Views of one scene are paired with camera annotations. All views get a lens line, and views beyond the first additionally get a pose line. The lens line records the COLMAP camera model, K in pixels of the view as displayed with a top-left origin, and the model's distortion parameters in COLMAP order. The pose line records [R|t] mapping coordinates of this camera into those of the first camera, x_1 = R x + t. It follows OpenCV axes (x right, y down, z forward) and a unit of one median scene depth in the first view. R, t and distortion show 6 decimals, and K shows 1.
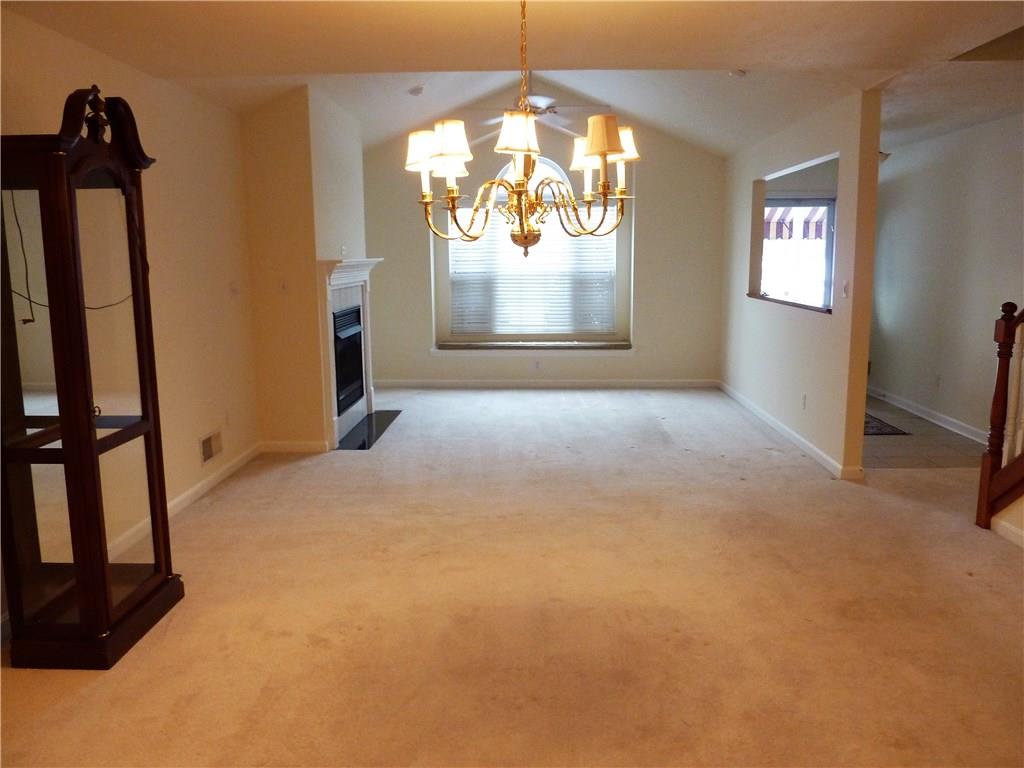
lens RADIAL K [[784.6, 0, 516.8], [0, 784.6, 386.6], [0, 0, 1]] dist [-0.006990, -0.031211]
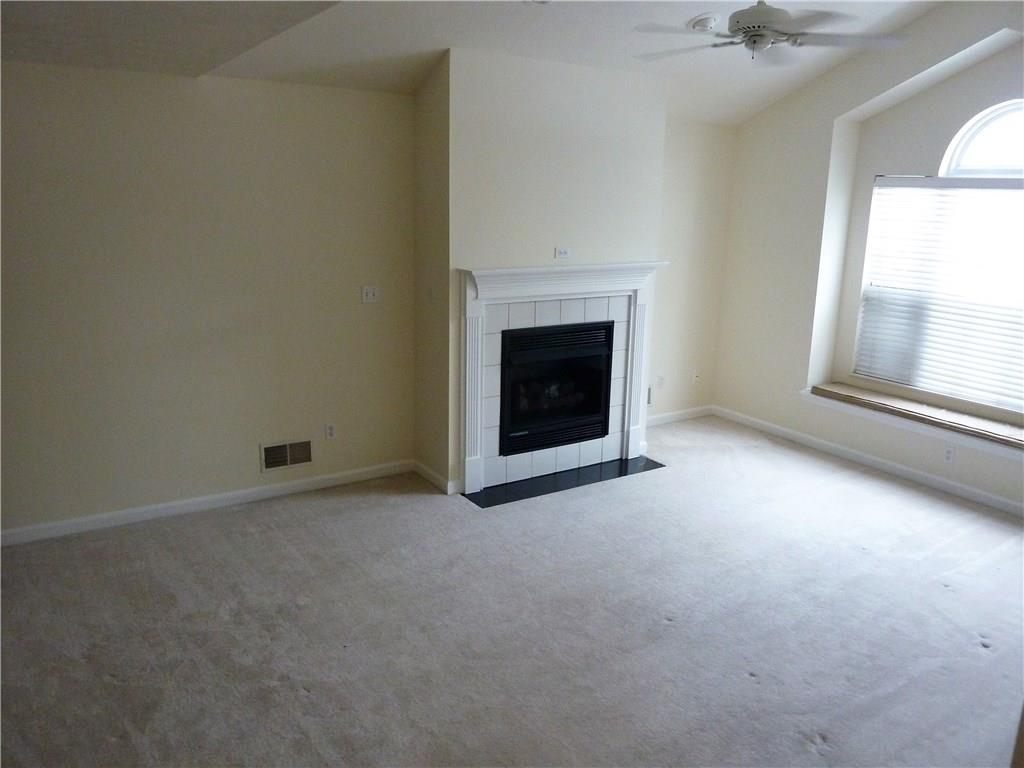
lens RADIAL K [[784.6, 0, 511.0], [0, 784.6, 379.5], [0, 0, 1]] dist [-0.006990, -0.031211]
pose [[0.565298, 0.210400, -0.797603, 0.301188], [-0.163034, 0.976348, 0.142002, -0.114443], [0.808615, 0.049763, 0.586229, 0.379328]]
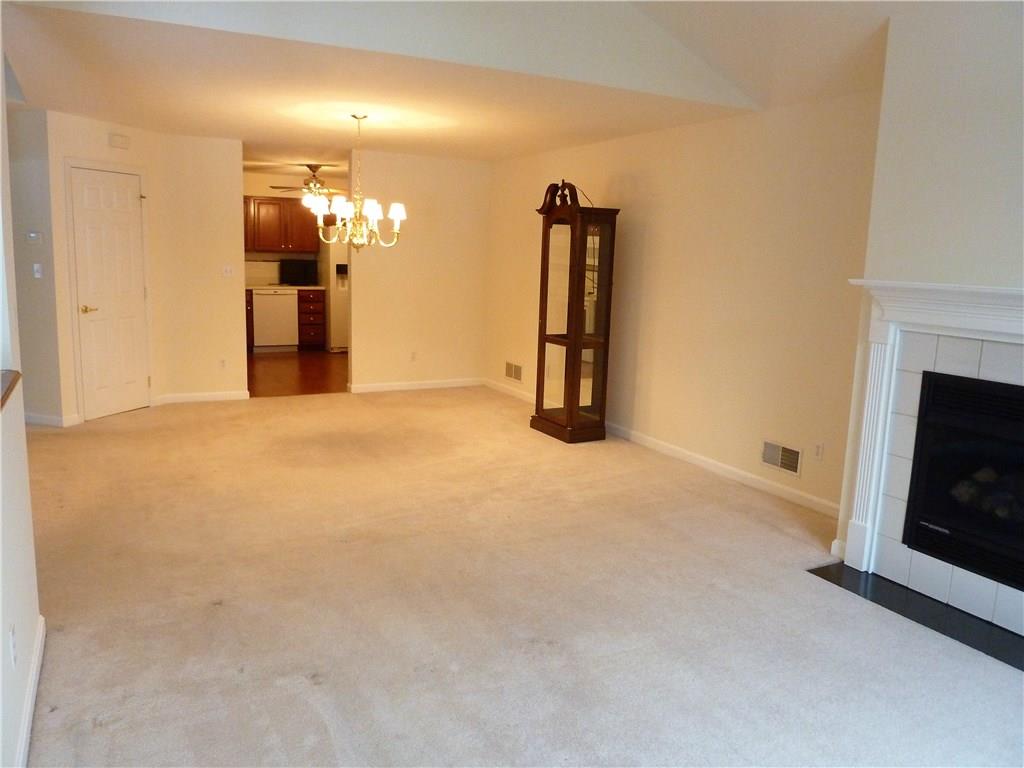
lens RADIAL K [[784.6, 0, 511.3], [0, 784.6, 380.1], [0, 0, 1]] dist [-0.006990, -0.031211]
pose [[-0.871014, 0.062928, -0.487211, 0.225439], [-0.104060, 0.945623, 0.308170, -0.166737], [0.480111, 0.319120, -0.817102, 0.940776]]
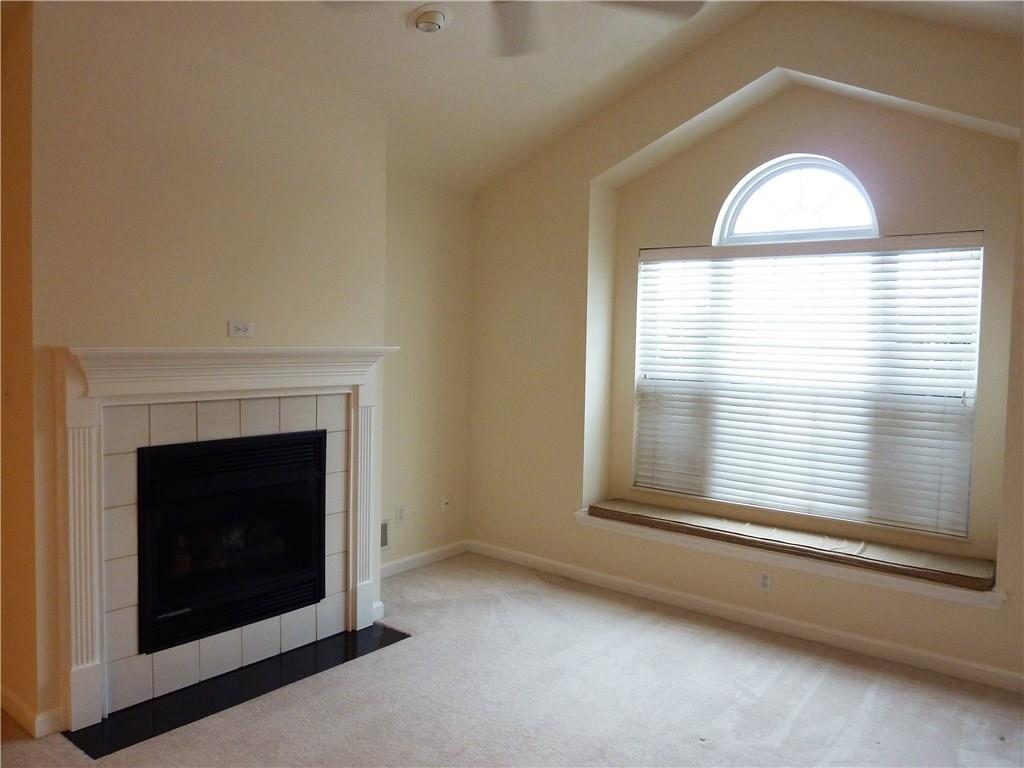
lens RADIAL K [[784.6, 0, 512.9], [0, 784.6, 380.8], [0, 0, 1]] dist [-0.006990, -0.031211]
pose [[0.800346, 0.059839, -0.596544, 0.179846], [-0.129004, 0.988888, -0.073882, -0.092939], [0.585494, 0.136088, 0.799172, 0.519438]]
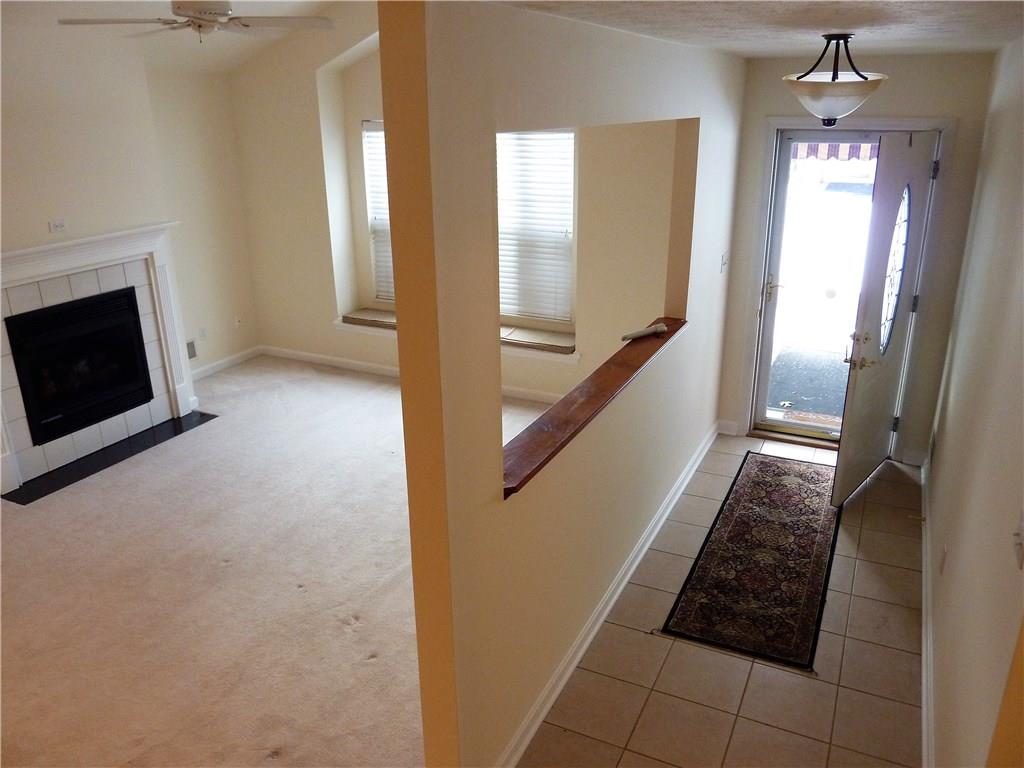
lens RADIAL K [[784.6, 0, 511.4], [0, 784.6, 384.2], [0, 0, 1]] dist [-0.006990, -0.031211]
pose [[0.909362, 0.139679, -0.391856, 0.364922], [-0.066815, 0.978758, 0.193828, -0.149028], [0.410605, -0.150078, 0.899377, 0.363885]]
